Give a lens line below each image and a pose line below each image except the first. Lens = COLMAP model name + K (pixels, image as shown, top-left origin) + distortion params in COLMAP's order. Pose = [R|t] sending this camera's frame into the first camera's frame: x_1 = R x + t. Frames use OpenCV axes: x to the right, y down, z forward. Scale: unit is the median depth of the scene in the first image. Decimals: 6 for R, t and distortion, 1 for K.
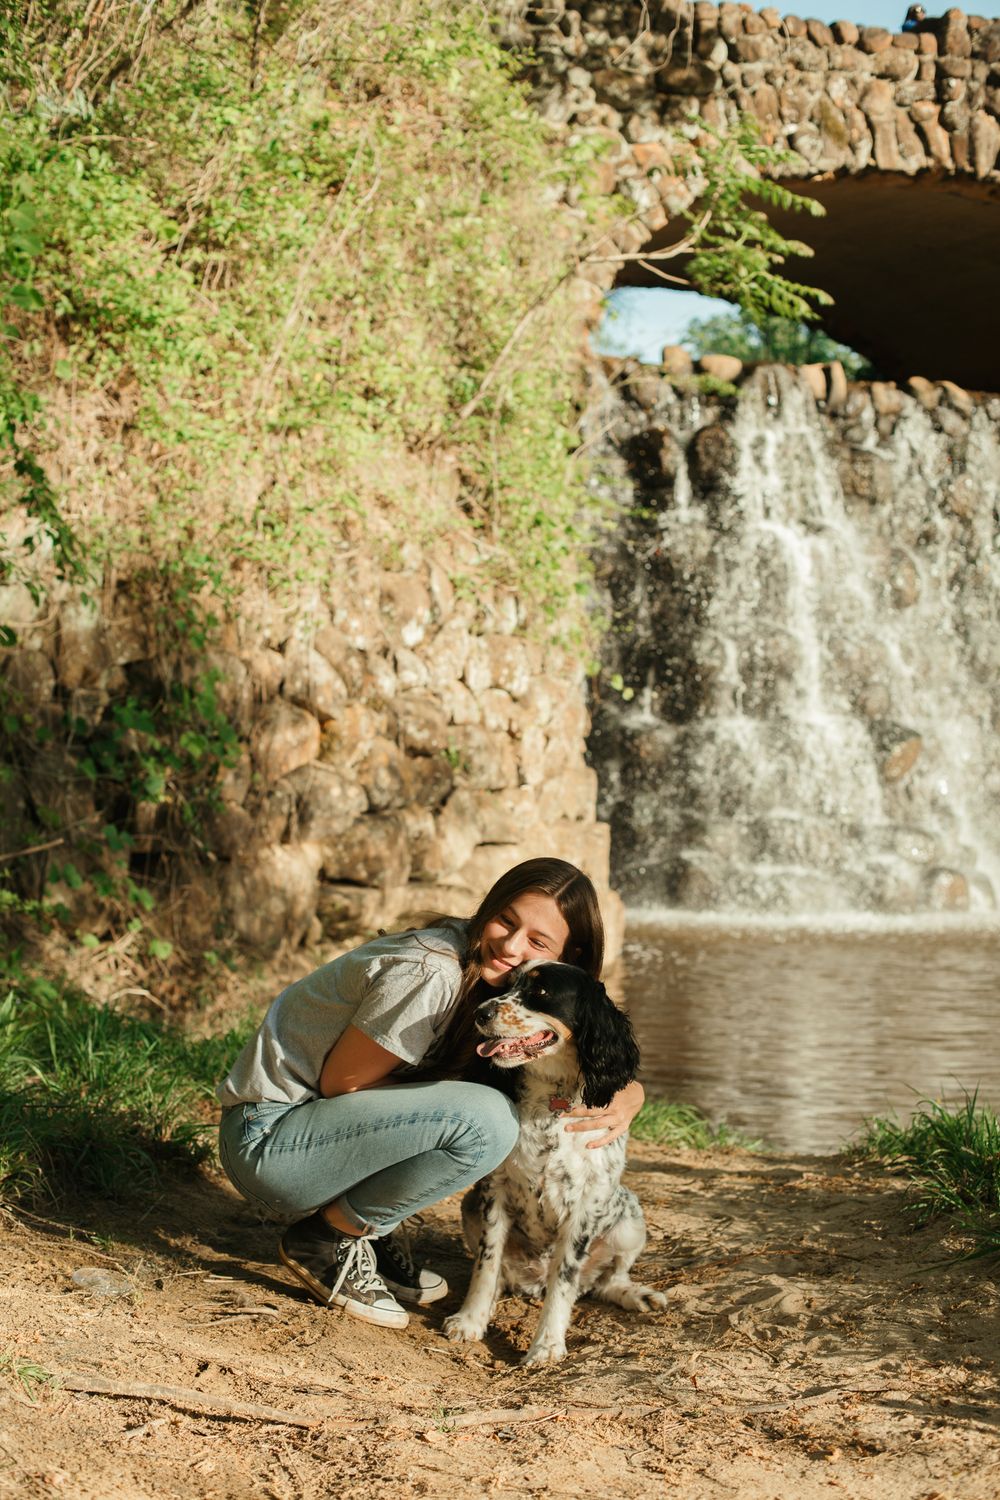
lens RADIAL K [[2269.2, 0, 499.0], [0, 2269.2, 738.5], [0, 0, 1]] dist [-0.123453, 0.000000]
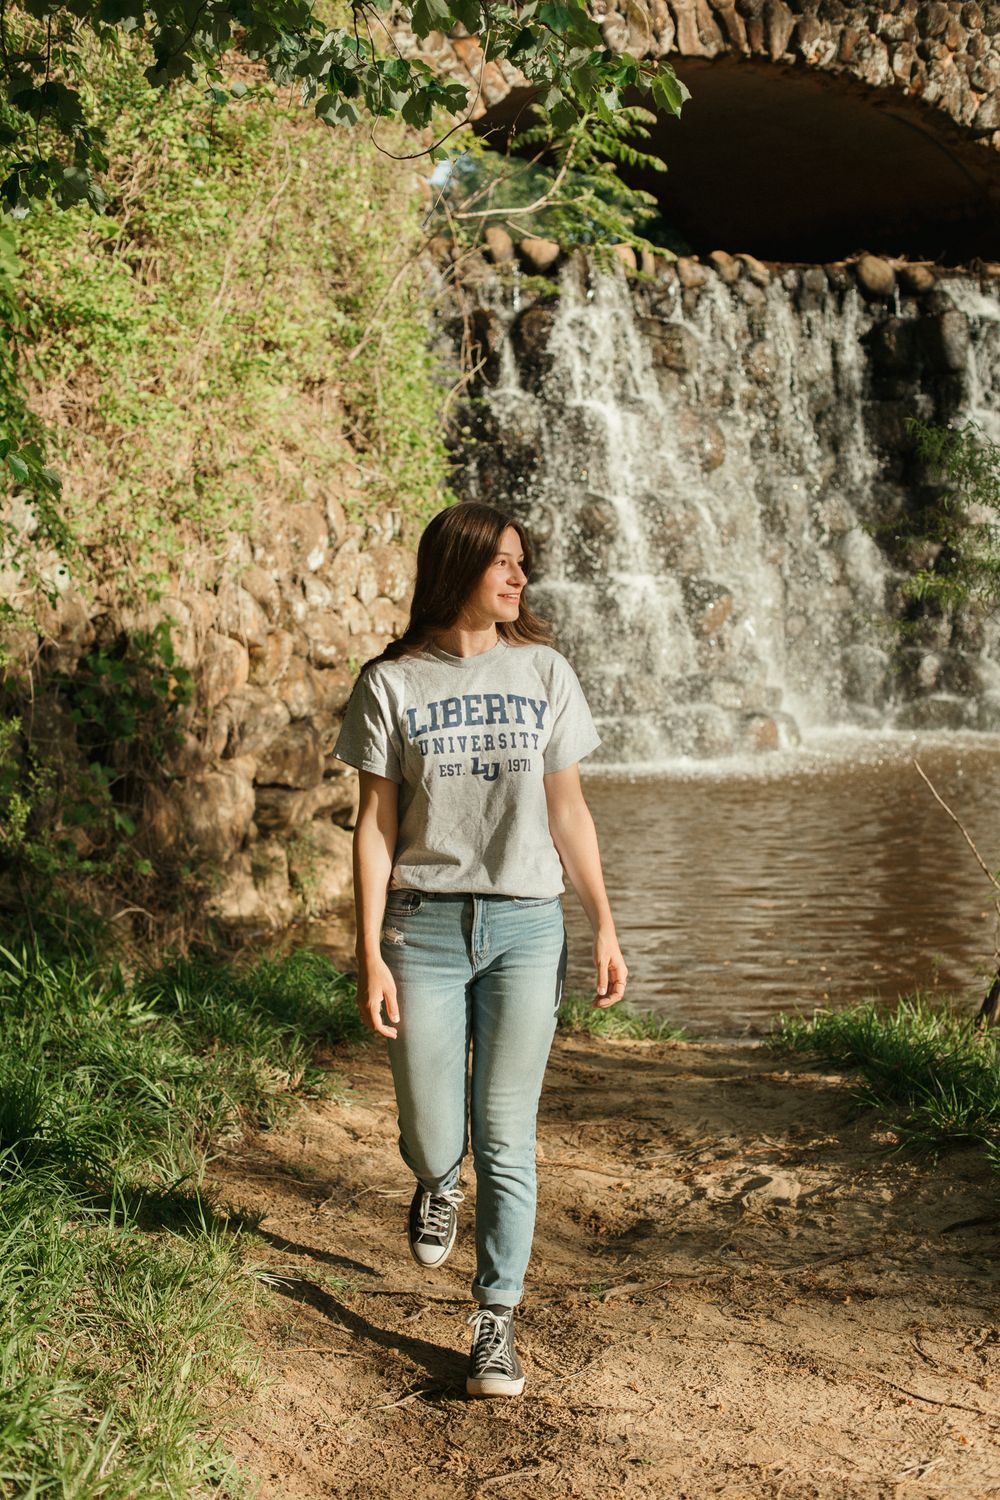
lens RADIAL K [[2269.2, 0, 518.1], [0, 2269.2, 754.7], [0, 0, 1]] dist [-0.123453, 0.000000]
pose [[0.993375, -0.036438, 0.108988, -0.062164], [0.025209, 0.994394, 0.102685, -0.060680], [-0.112119, -0.099257, 0.988725, -0.133322]]
